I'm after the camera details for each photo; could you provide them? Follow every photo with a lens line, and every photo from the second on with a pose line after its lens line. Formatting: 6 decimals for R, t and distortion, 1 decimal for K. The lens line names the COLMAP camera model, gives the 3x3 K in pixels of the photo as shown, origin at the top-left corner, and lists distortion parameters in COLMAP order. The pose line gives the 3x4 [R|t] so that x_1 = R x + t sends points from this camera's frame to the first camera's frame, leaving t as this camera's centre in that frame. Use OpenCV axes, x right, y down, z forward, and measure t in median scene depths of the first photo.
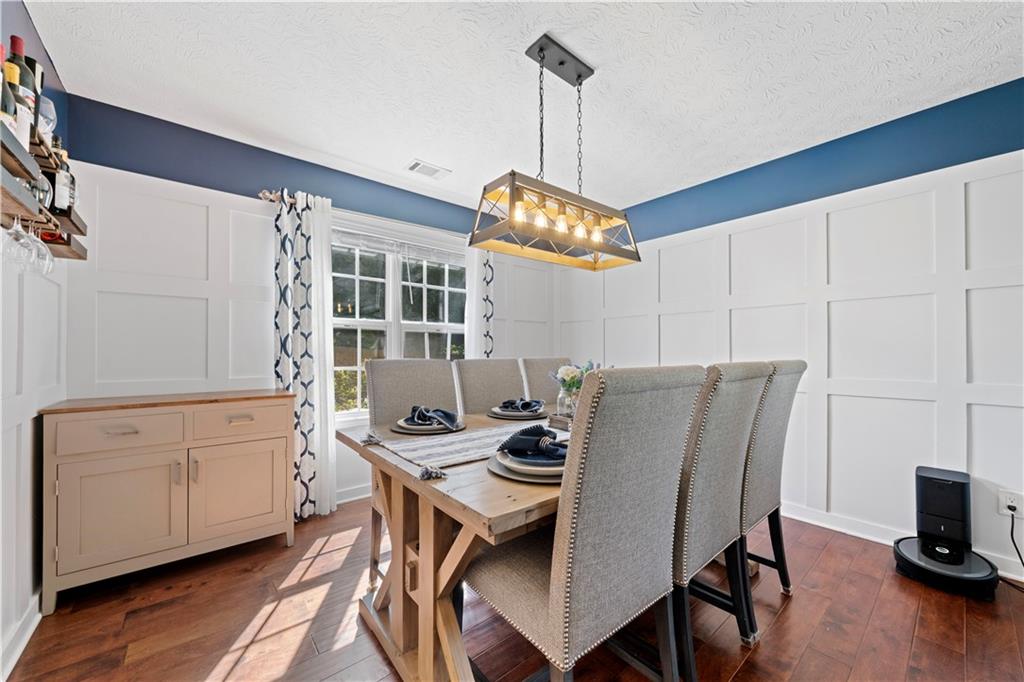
lens RADIAL K [[383.1, 0, 513.4], [0, 383.1, 343.7], [0, 0, 1]] dist [-0.002235, -0.000069]
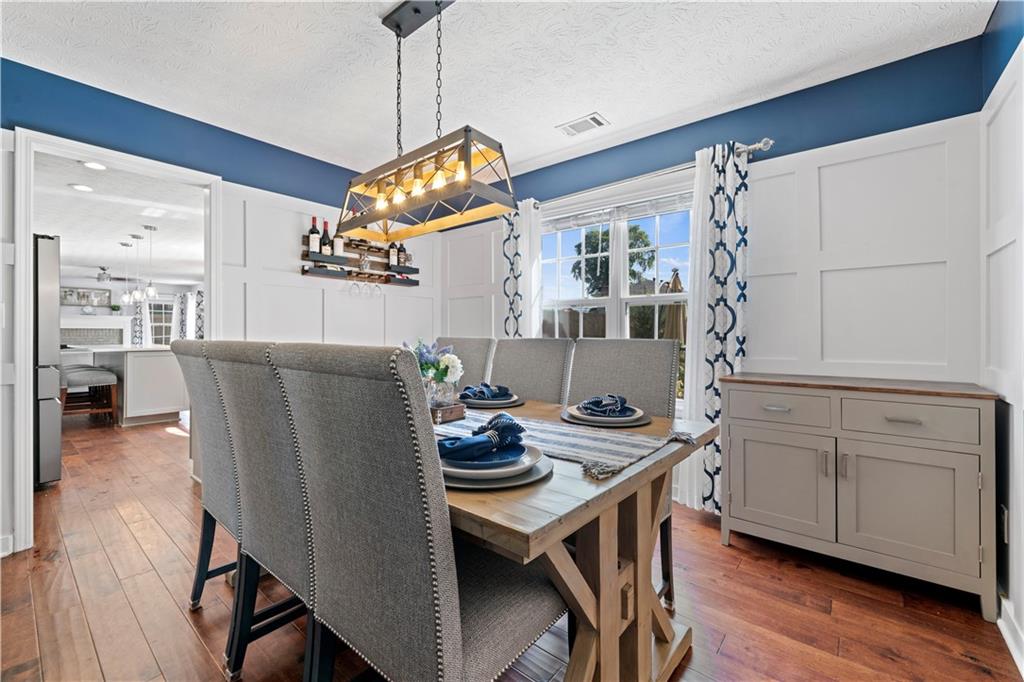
lens RADIAL K [[421.5, 0, 487.4], [0, 421.5, 335.6], [0, 0, 1]] dist [0.002552, 0.000162]
pose [[0.144140, 0.009758, -0.989509, 0.696450], [0.018480, 0.999750, 0.012551, 0.016524], [0.989385, -0.020095, 0.143924, 0.615345]]
